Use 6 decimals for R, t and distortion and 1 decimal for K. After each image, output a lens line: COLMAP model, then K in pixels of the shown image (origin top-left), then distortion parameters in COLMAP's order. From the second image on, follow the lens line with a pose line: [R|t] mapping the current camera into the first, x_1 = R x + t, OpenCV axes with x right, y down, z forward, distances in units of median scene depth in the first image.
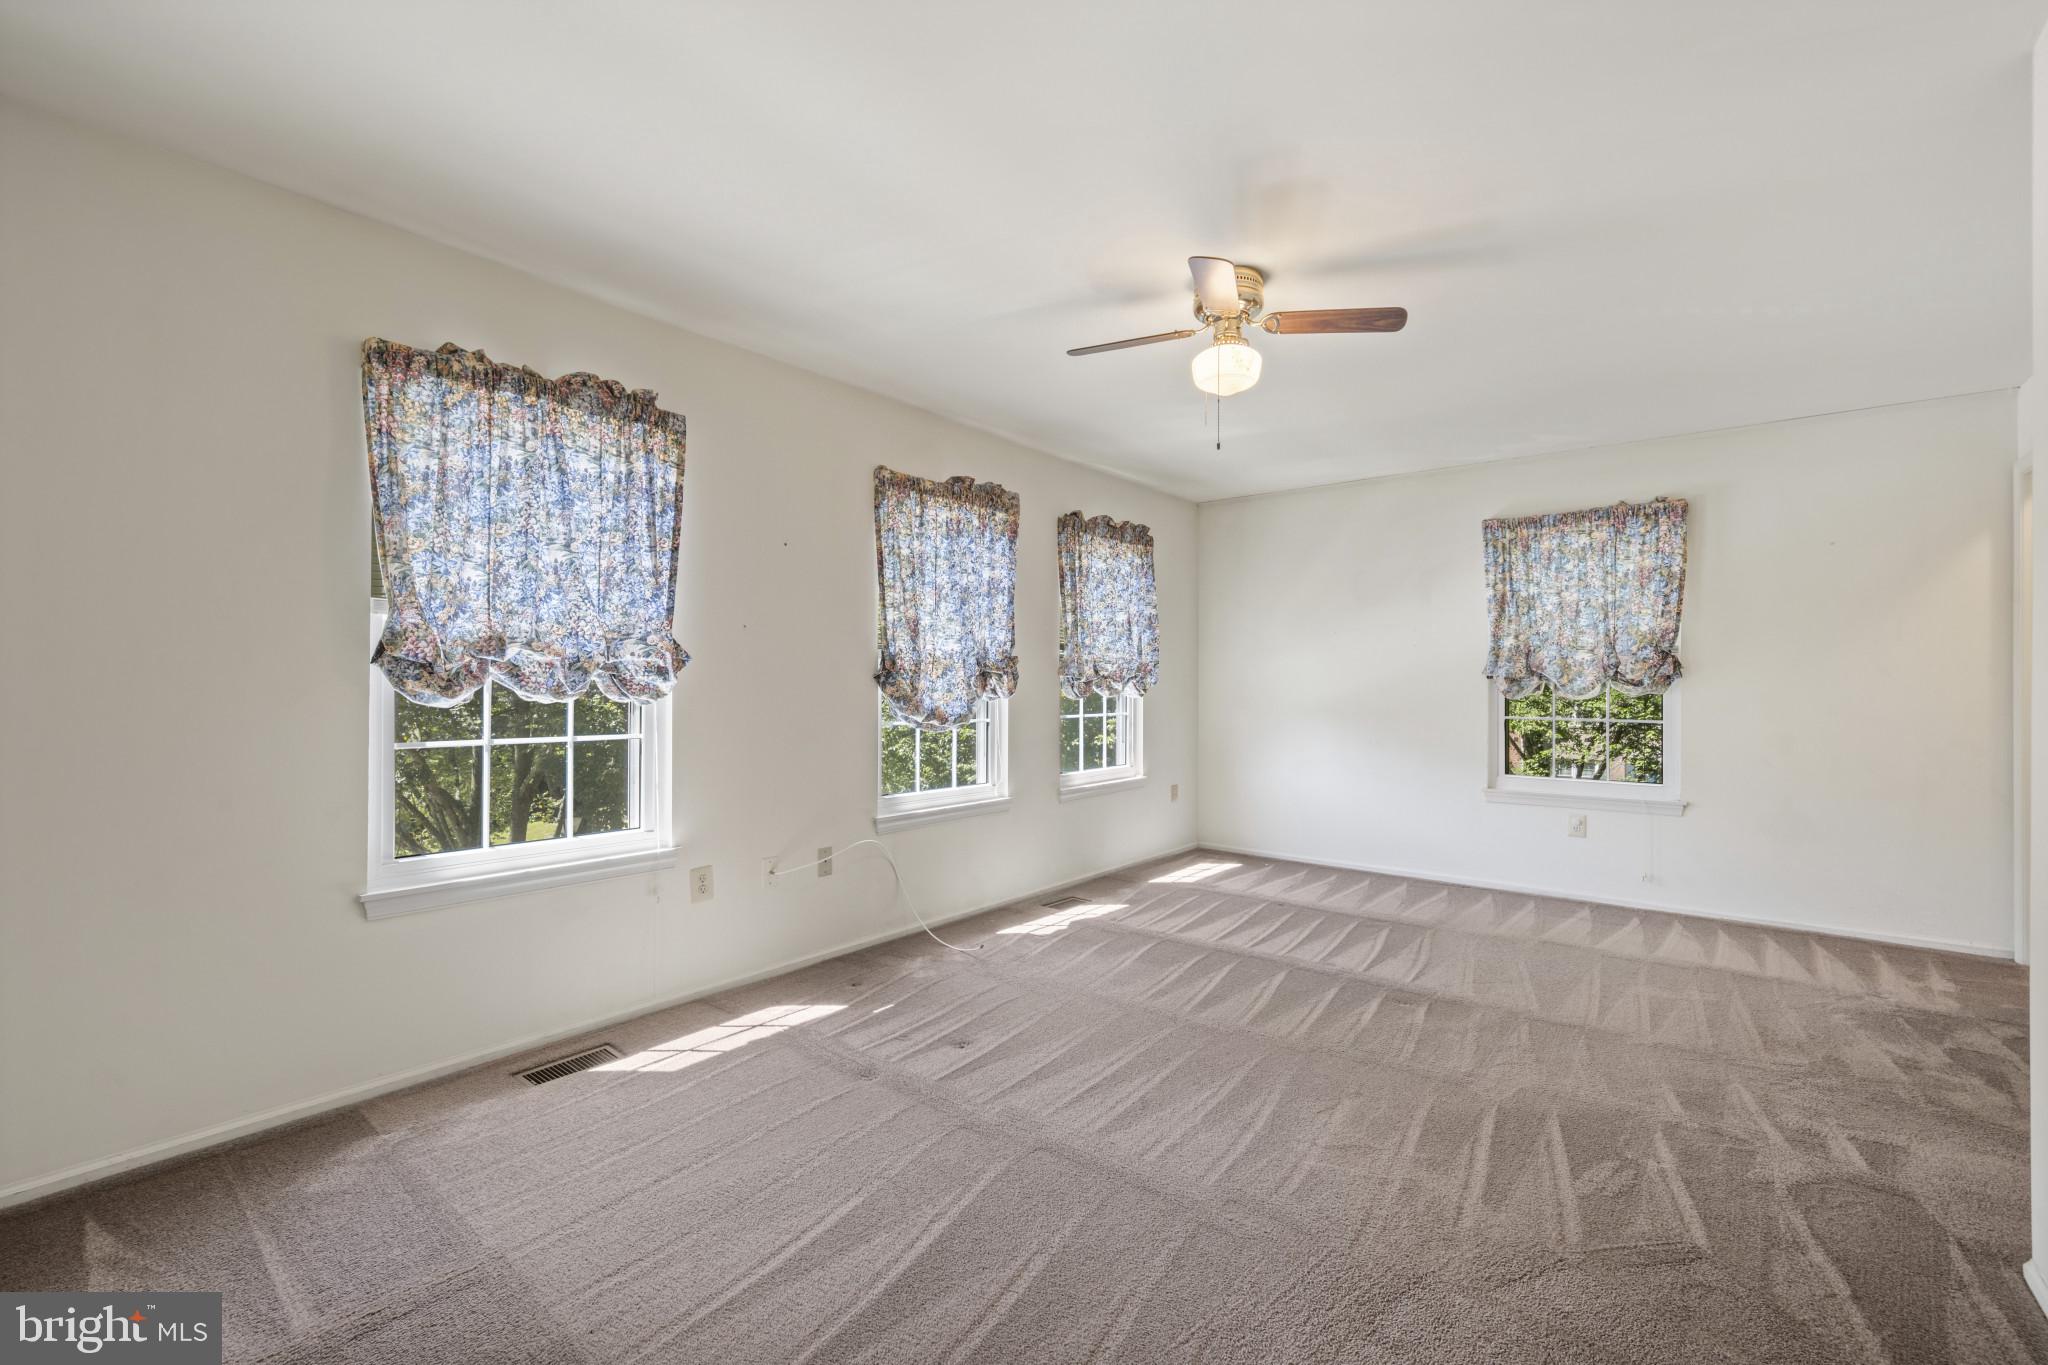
lens RADIAL K [[811.2, 0, 1026.3], [0, 811.2, 683.6], [0, 0, 1]] dist [0.001198, 0.000013]
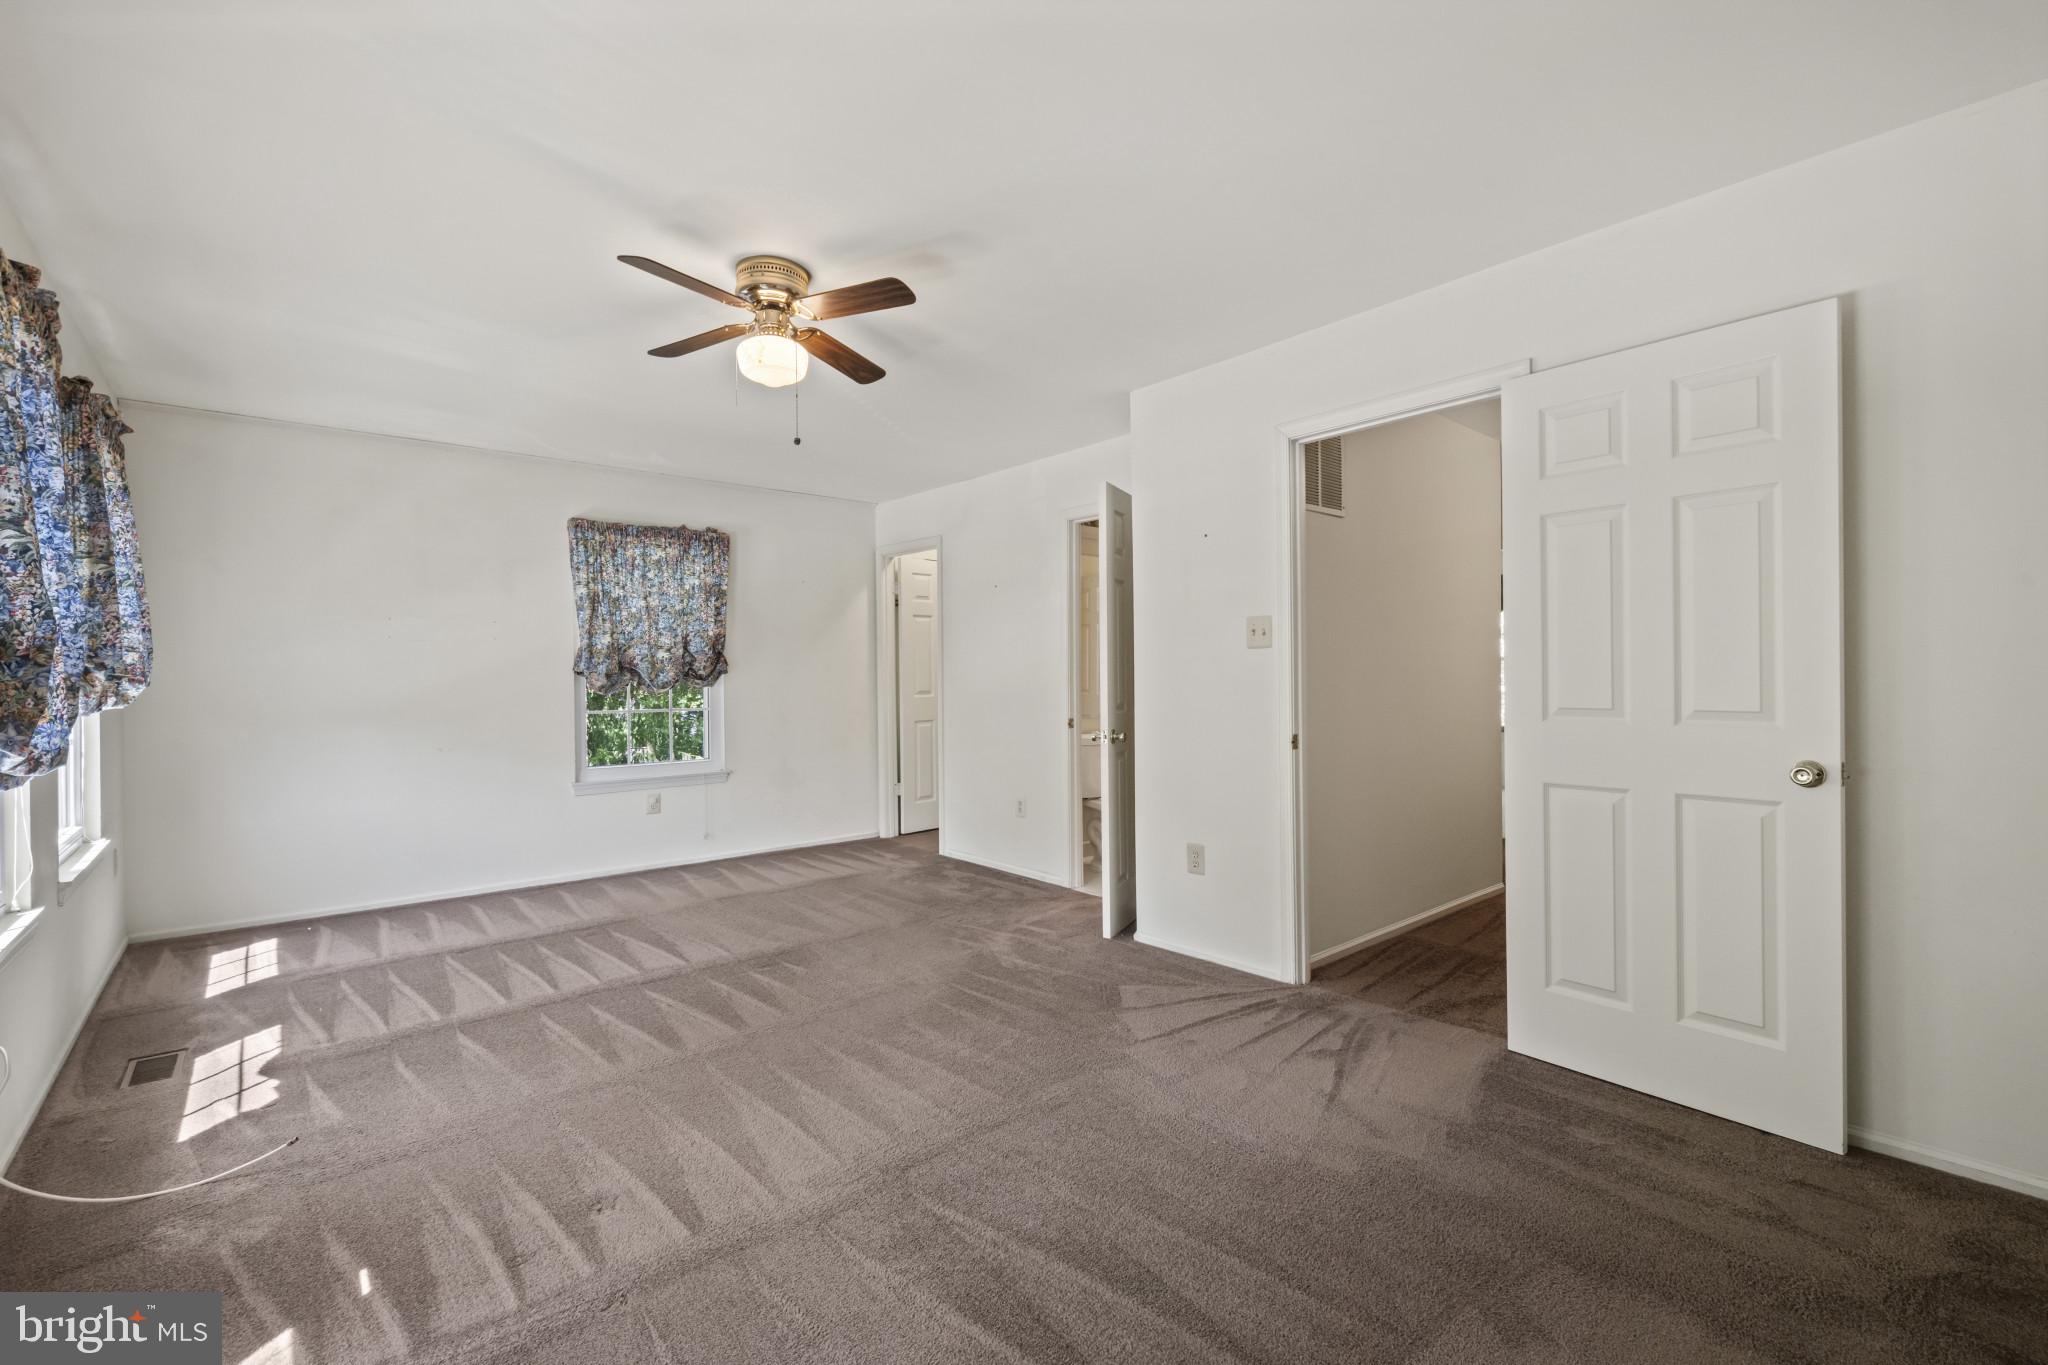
lens RADIAL K [[811.2, 0, 1026.3], [0, 811.2, 683.6], [0, 0, 1]] dist [0.001198, 0.000013]
pose [[0.248128, -0.014334, 0.968621, -0.311675], [0.009430, 0.999879, 0.012381, -0.002444], [-0.968681, 0.006062, 0.248233, 0.227020]]
